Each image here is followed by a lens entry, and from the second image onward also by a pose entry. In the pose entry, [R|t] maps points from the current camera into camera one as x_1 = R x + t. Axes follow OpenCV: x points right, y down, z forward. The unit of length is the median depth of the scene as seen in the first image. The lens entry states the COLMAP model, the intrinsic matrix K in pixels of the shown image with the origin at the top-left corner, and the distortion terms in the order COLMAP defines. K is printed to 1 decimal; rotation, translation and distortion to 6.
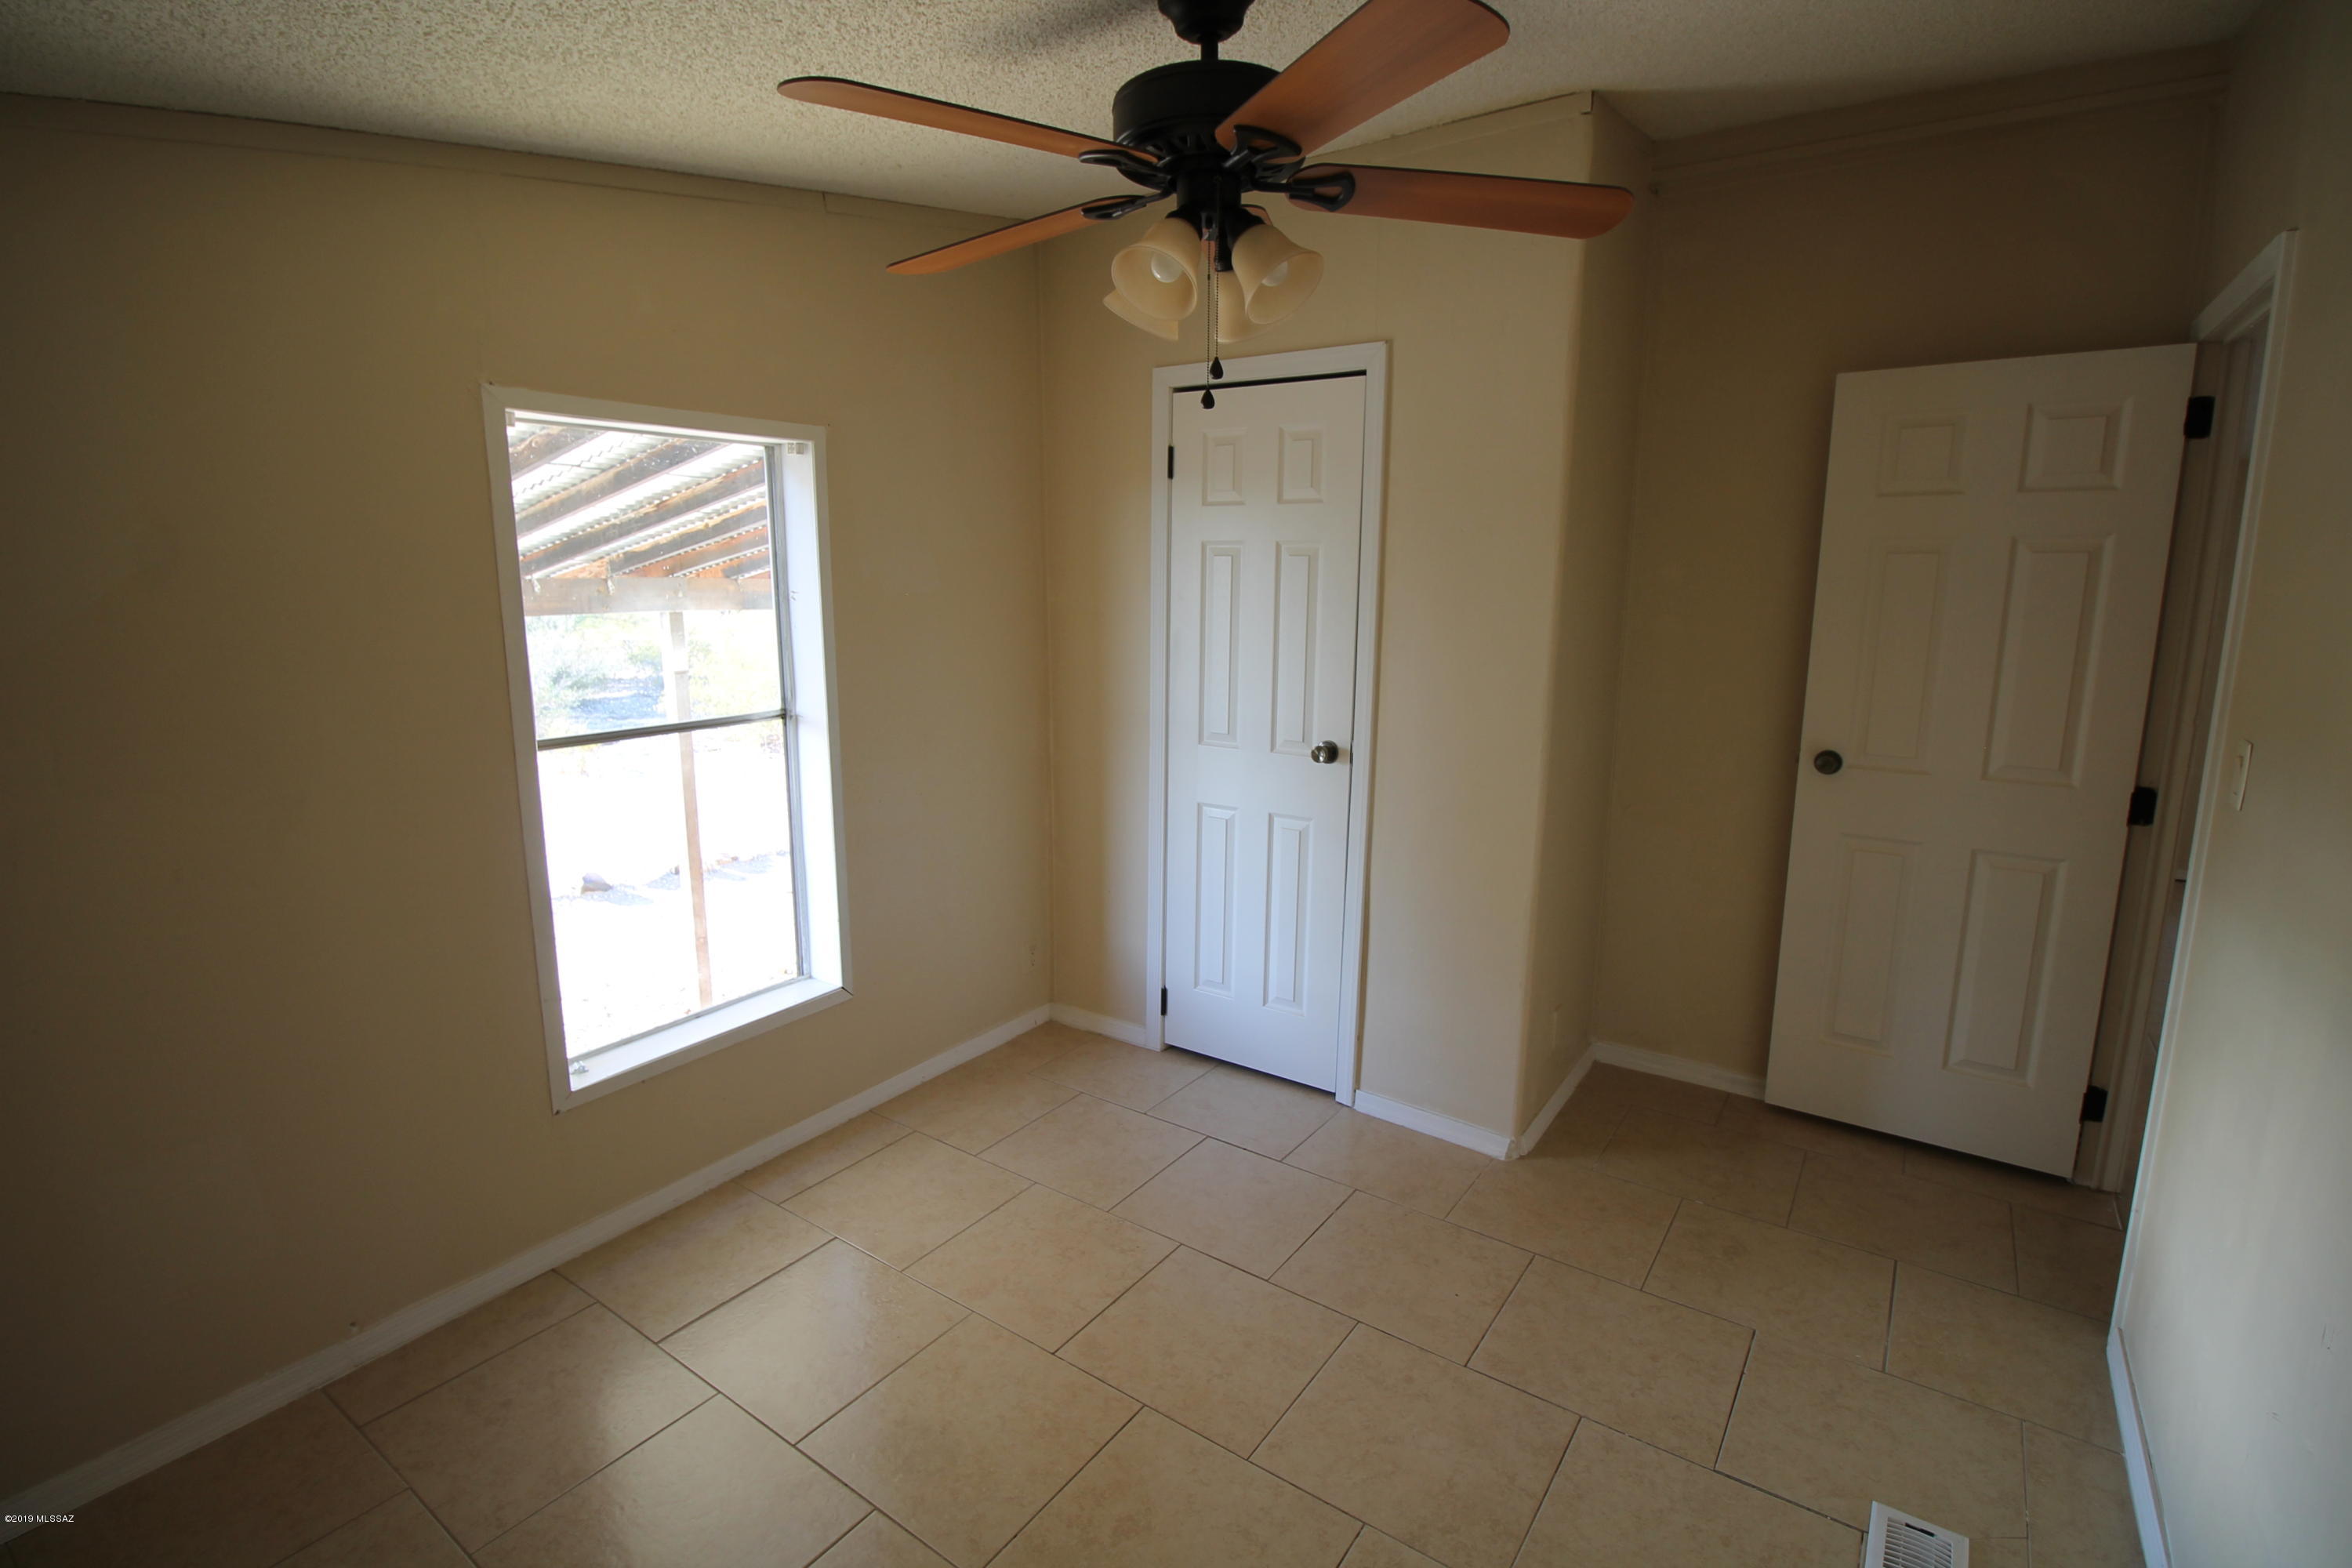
lens RADIAL K [[1103.7, 0, 1165.5], [0, 1103.7, 788.8], [0, 0, 1]] dist [-0.018070, -0.001118]
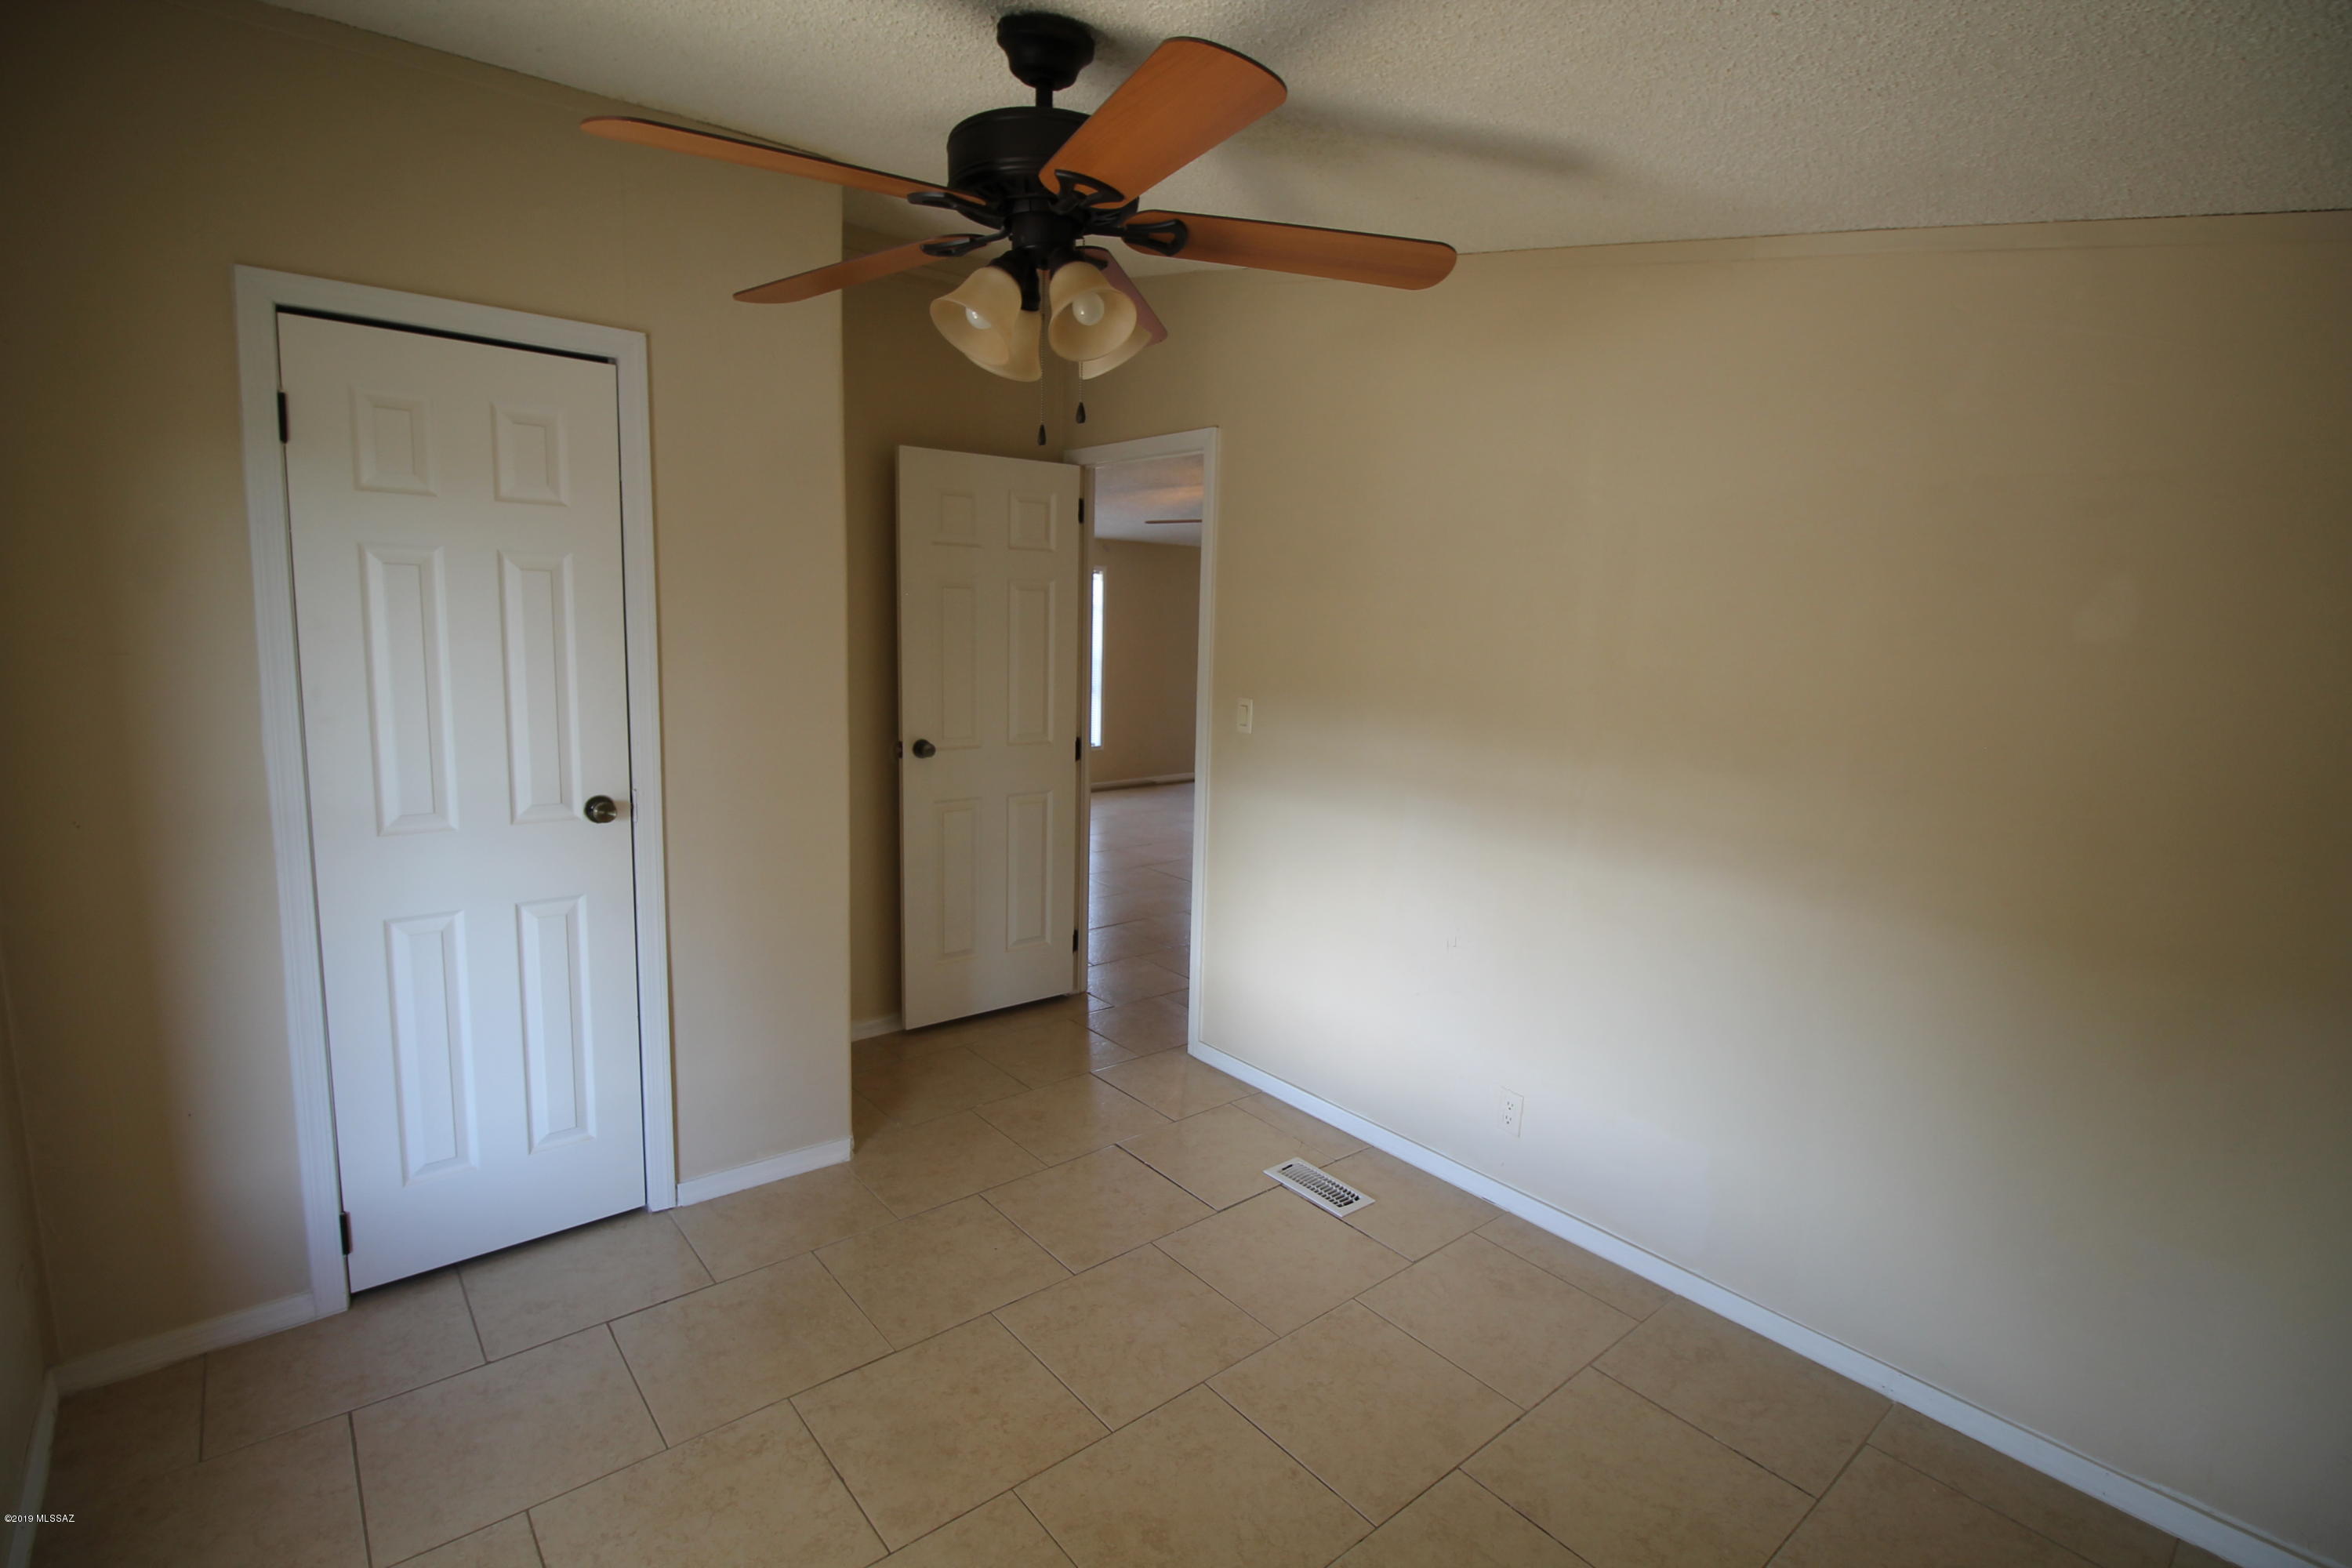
lens RADIAL K [[1103.7, 0, 1169.4], [0, 1103.7, 784.5], [0, 0, 1]] dist [-0.018070, -0.001118]
pose [[0.246658, -0.145600, 0.958103, -0.541160], [0.159194, 0.981306, 0.108142, -0.073138], [-0.955938, 0.125851, 0.265225, 0.374437]]
